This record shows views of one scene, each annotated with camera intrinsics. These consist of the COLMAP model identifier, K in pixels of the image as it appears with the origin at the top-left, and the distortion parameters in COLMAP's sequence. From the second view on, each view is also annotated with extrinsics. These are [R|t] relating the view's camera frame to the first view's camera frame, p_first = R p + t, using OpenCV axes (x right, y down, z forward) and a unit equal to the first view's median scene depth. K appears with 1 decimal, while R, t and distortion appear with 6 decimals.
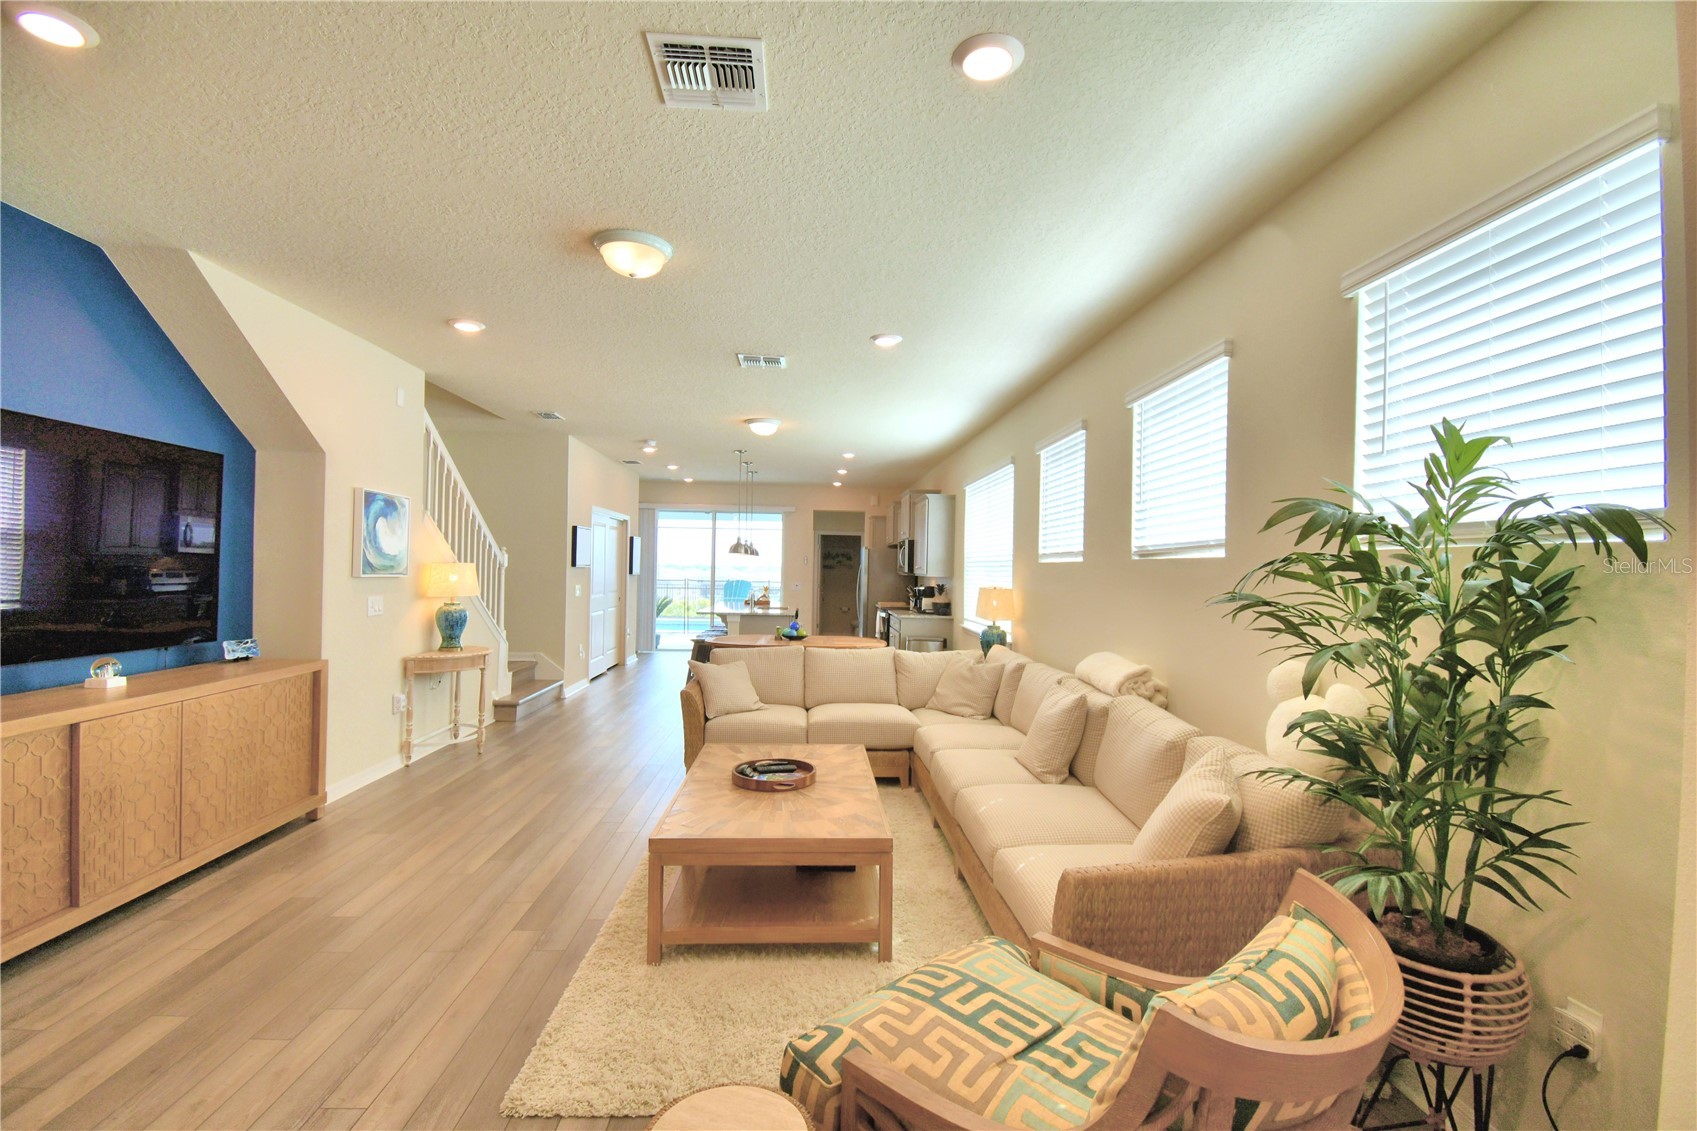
lens RADIAL K [[746.1, 0, 842.6], [0, 746.1, 567.5], [0, 0, 1]] dist [-0.001260, -0.014454]
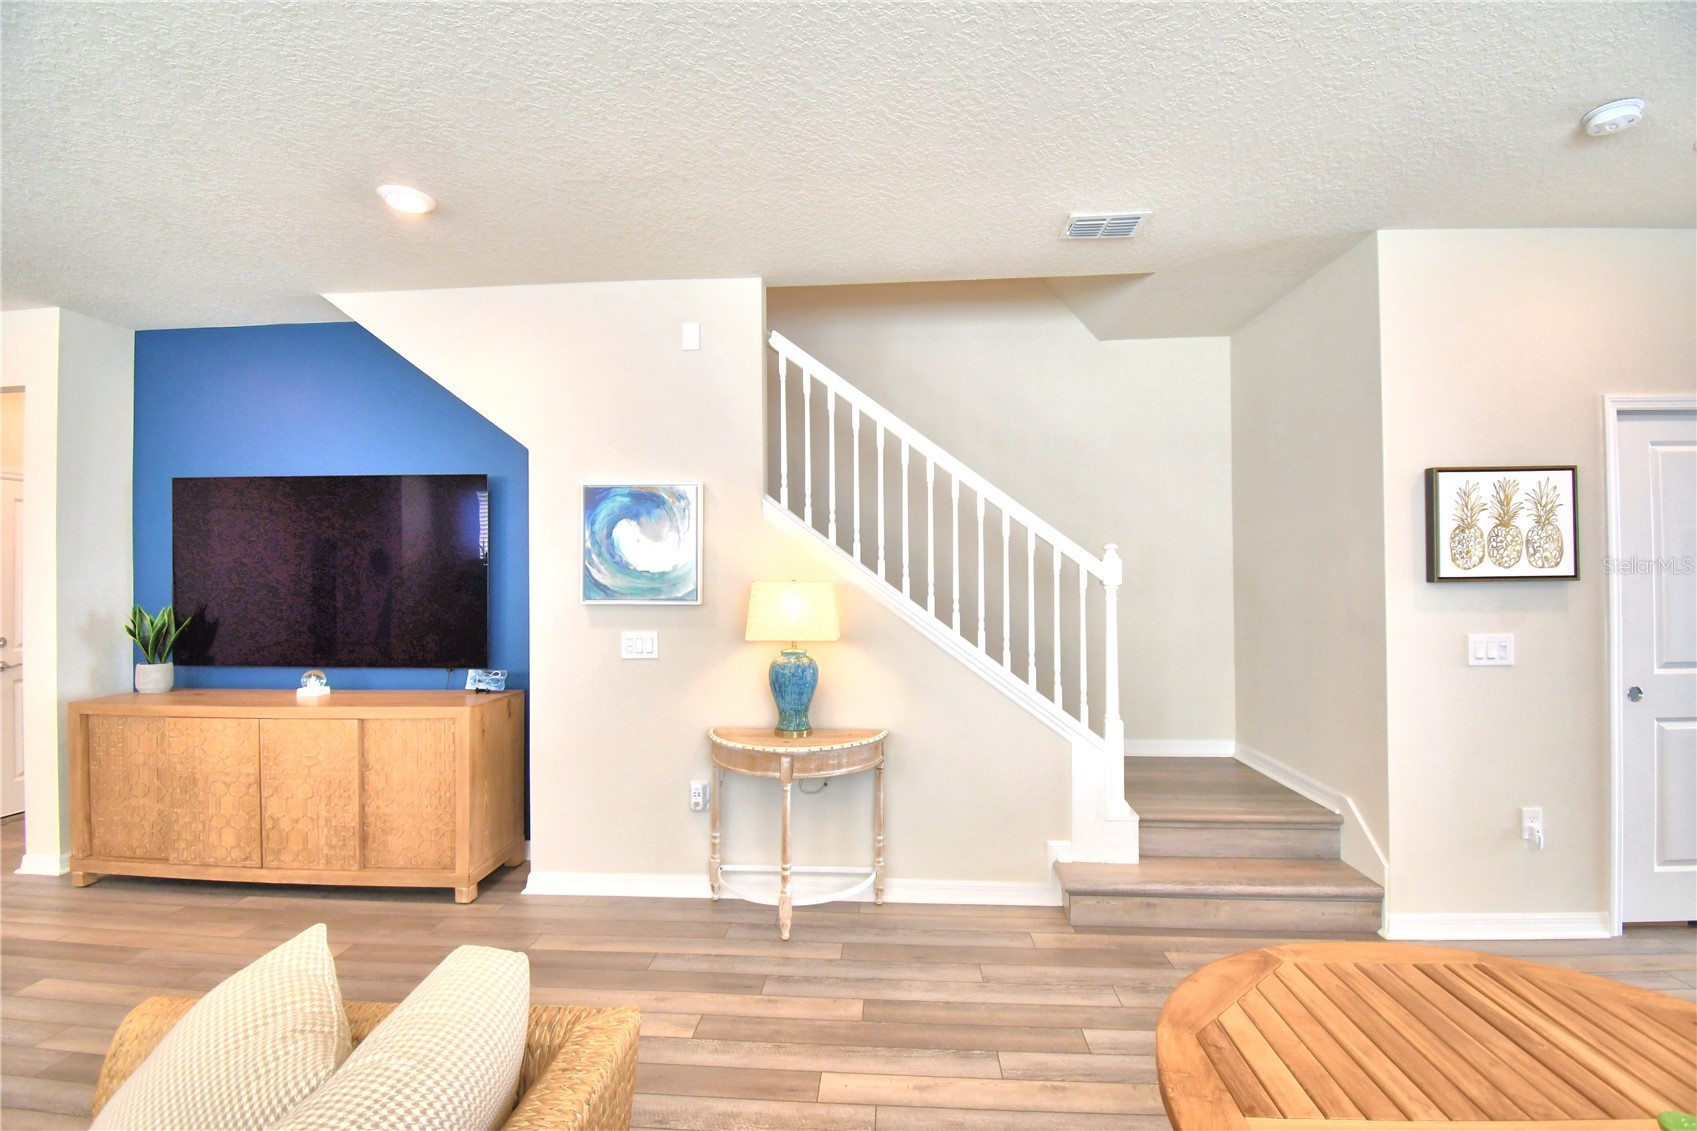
lens RADIAL K [[749.7, 0, 848.5], [0, 749.7, 565.5], [0, 0, 1]] dist [-0.000842, -0.000150]
pose [[-0.130138, -0.025260, -0.991174, 0.052218], [0.007352, 0.999623, -0.026441, -0.003842], [0.991469, -0.010728, -0.129903, 1.325360]]
